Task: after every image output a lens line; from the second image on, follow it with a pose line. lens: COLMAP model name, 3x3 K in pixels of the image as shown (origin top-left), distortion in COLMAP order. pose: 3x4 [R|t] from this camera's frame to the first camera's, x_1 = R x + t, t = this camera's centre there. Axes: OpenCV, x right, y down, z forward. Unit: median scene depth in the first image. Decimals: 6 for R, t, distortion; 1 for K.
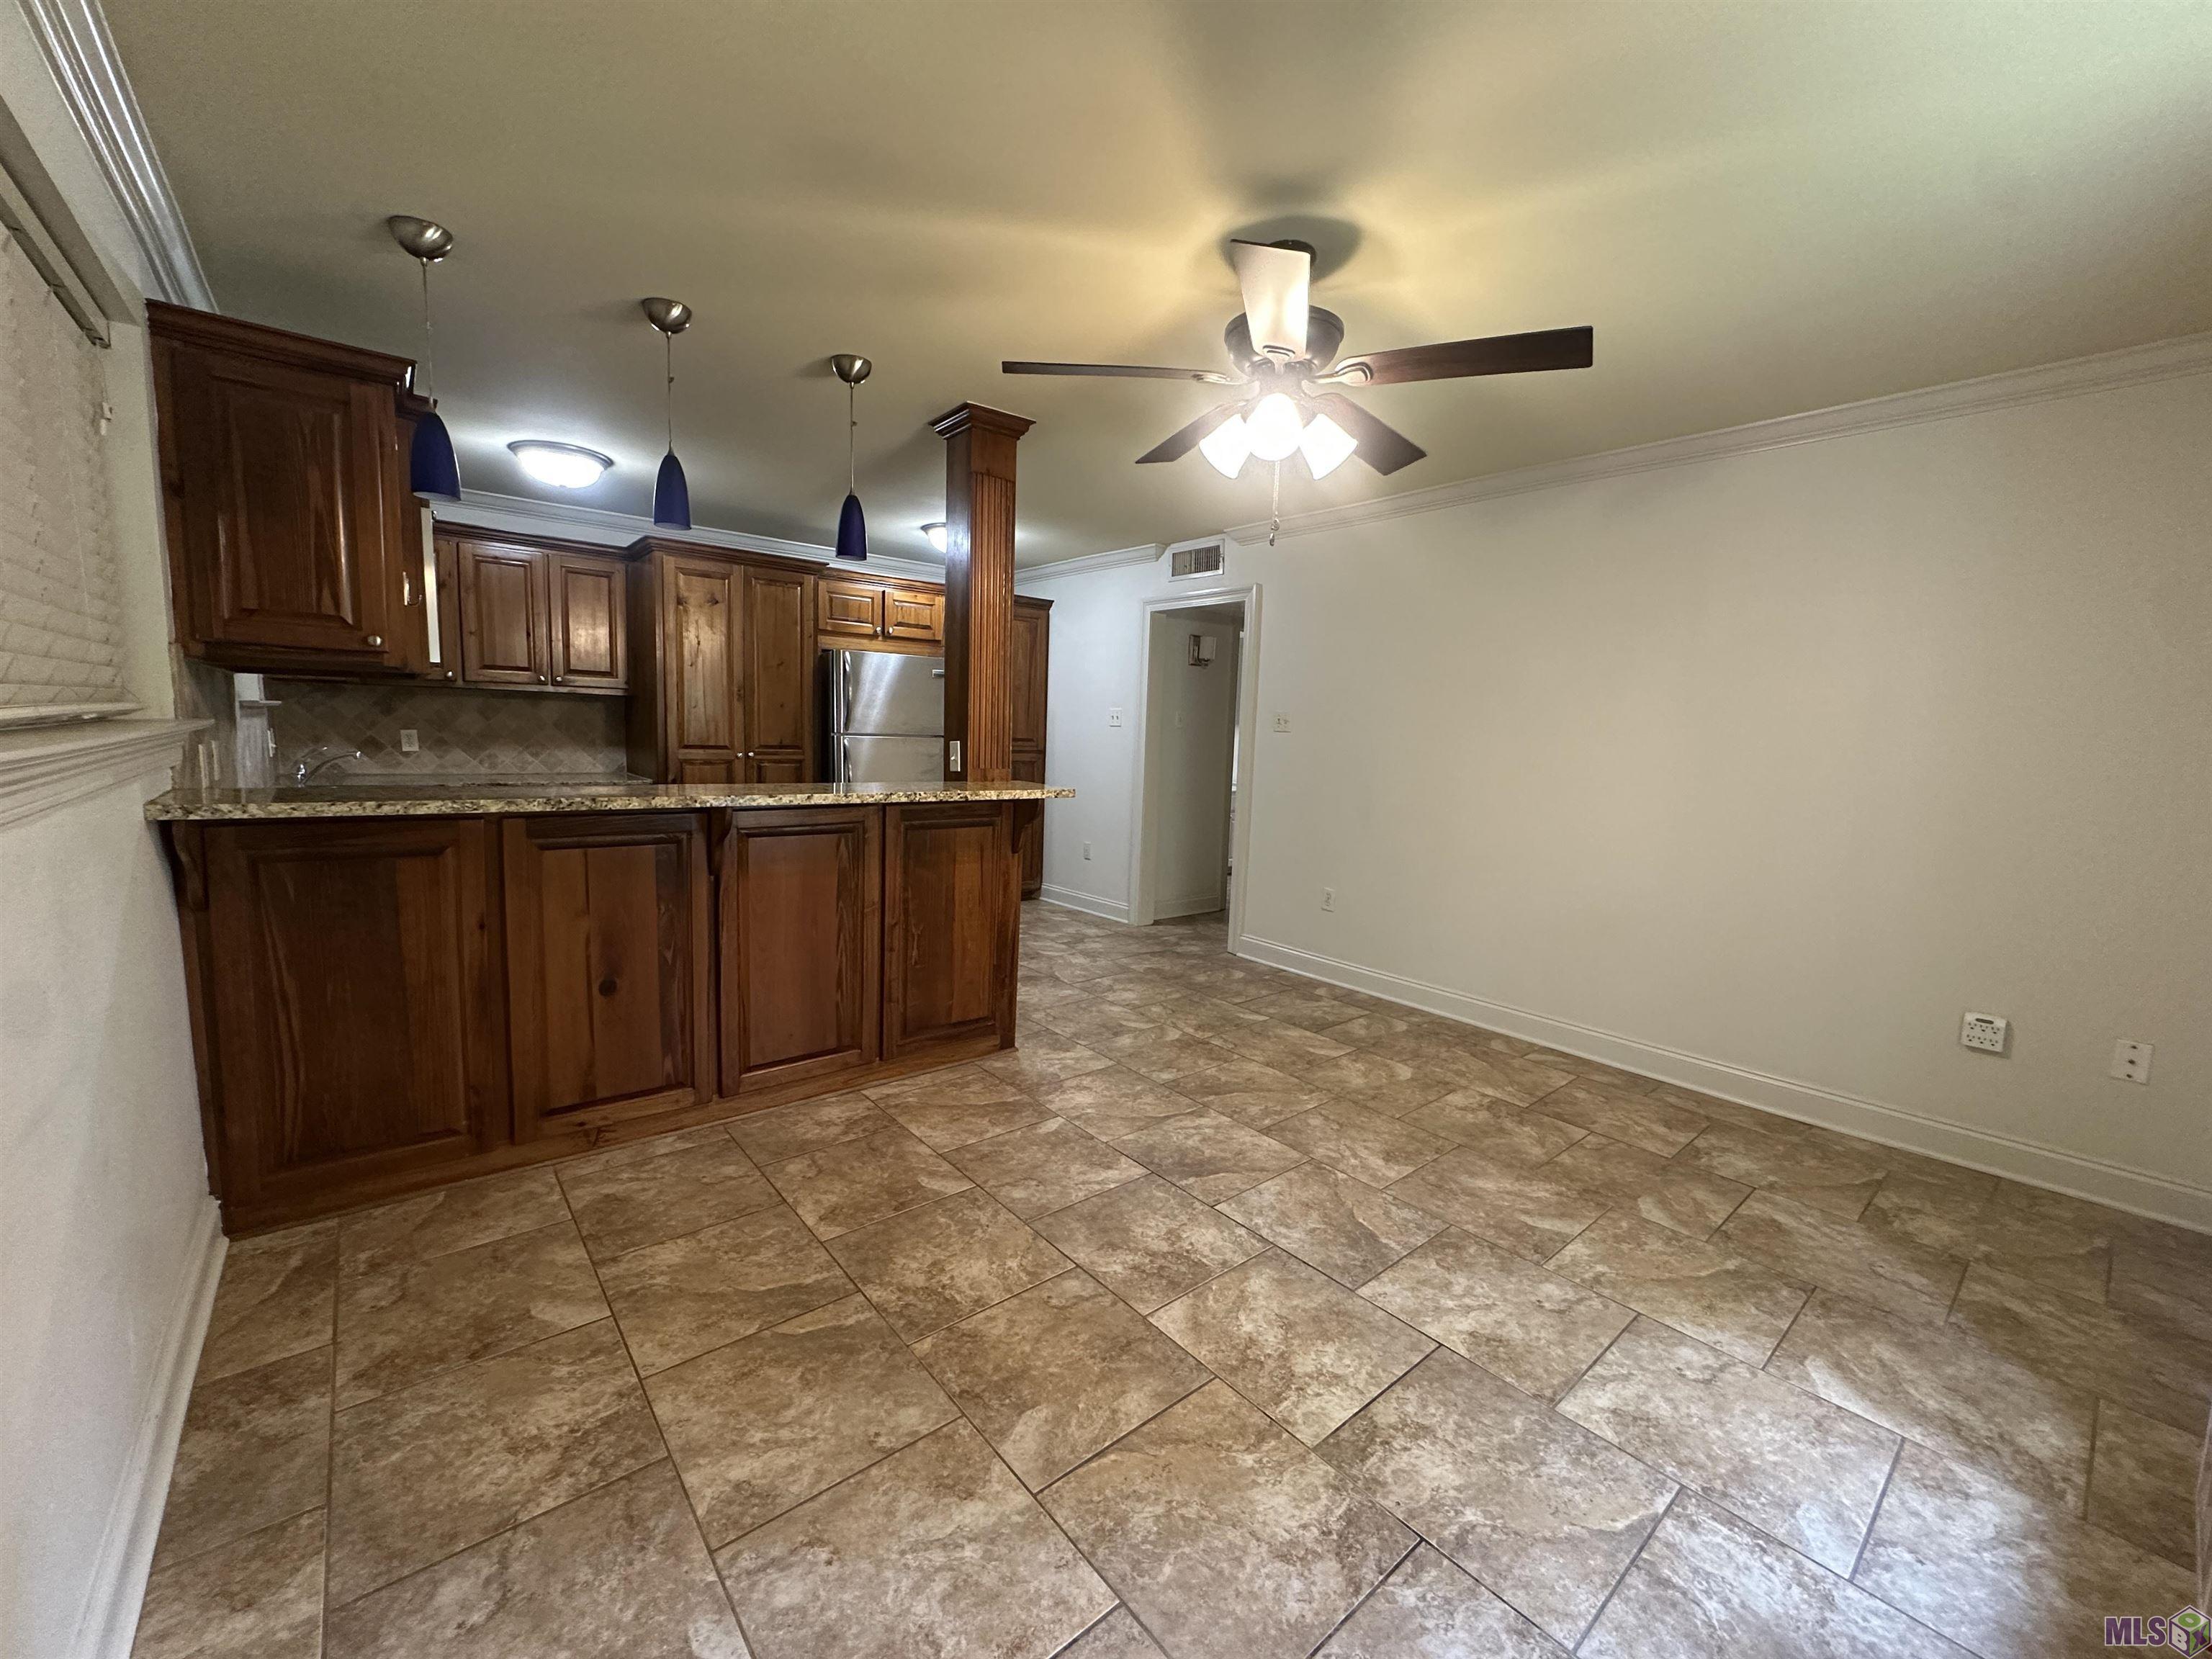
lens RADIAL K [[893.7, 0, 1095.0], [0, 893.7, 814.3], [0, 0, 1]] dist [-0.002138, 0.001904]
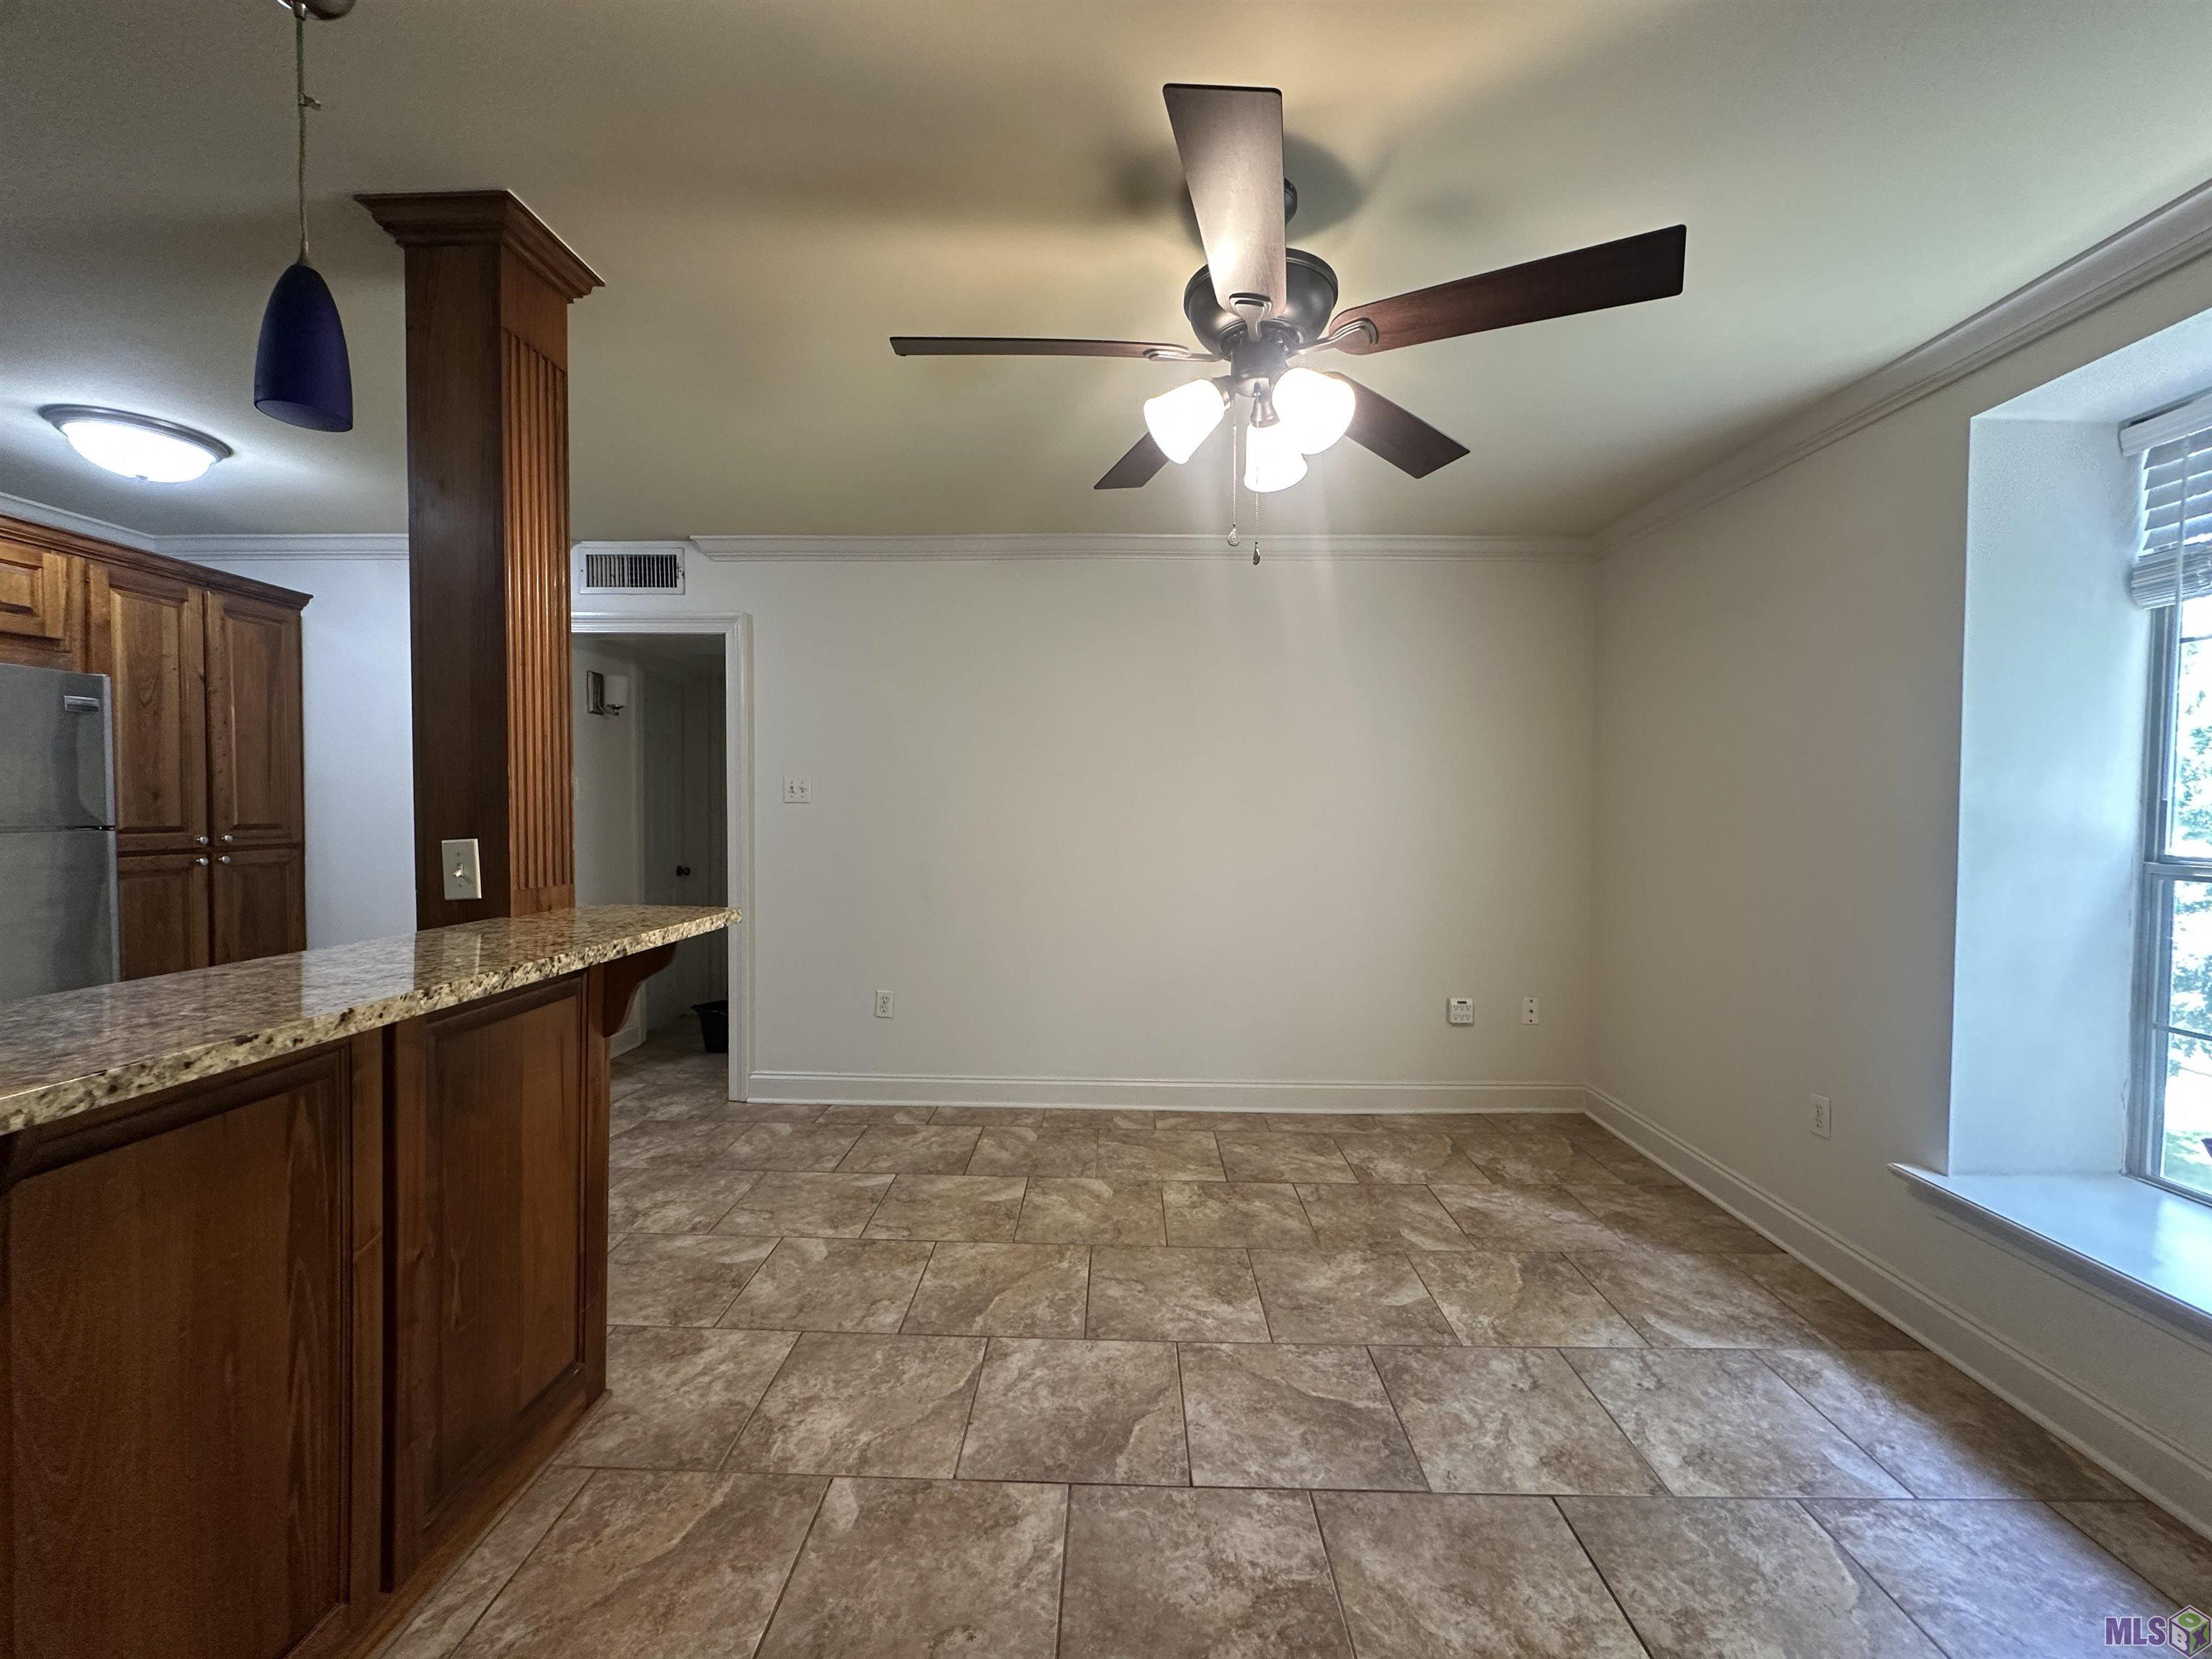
lens RADIAL K [[893.7, 0, 1110.9], [0, 893.7, 817.5], [0, 0, 1]] dist [-0.002138, 0.001904]
pose [[0.647469, -0.037168, 0.761185, -0.341792], [0.088100, 0.995764, -0.026316, -0.055042], [-0.756982, 0.084099, 0.648001, 0.446920]]
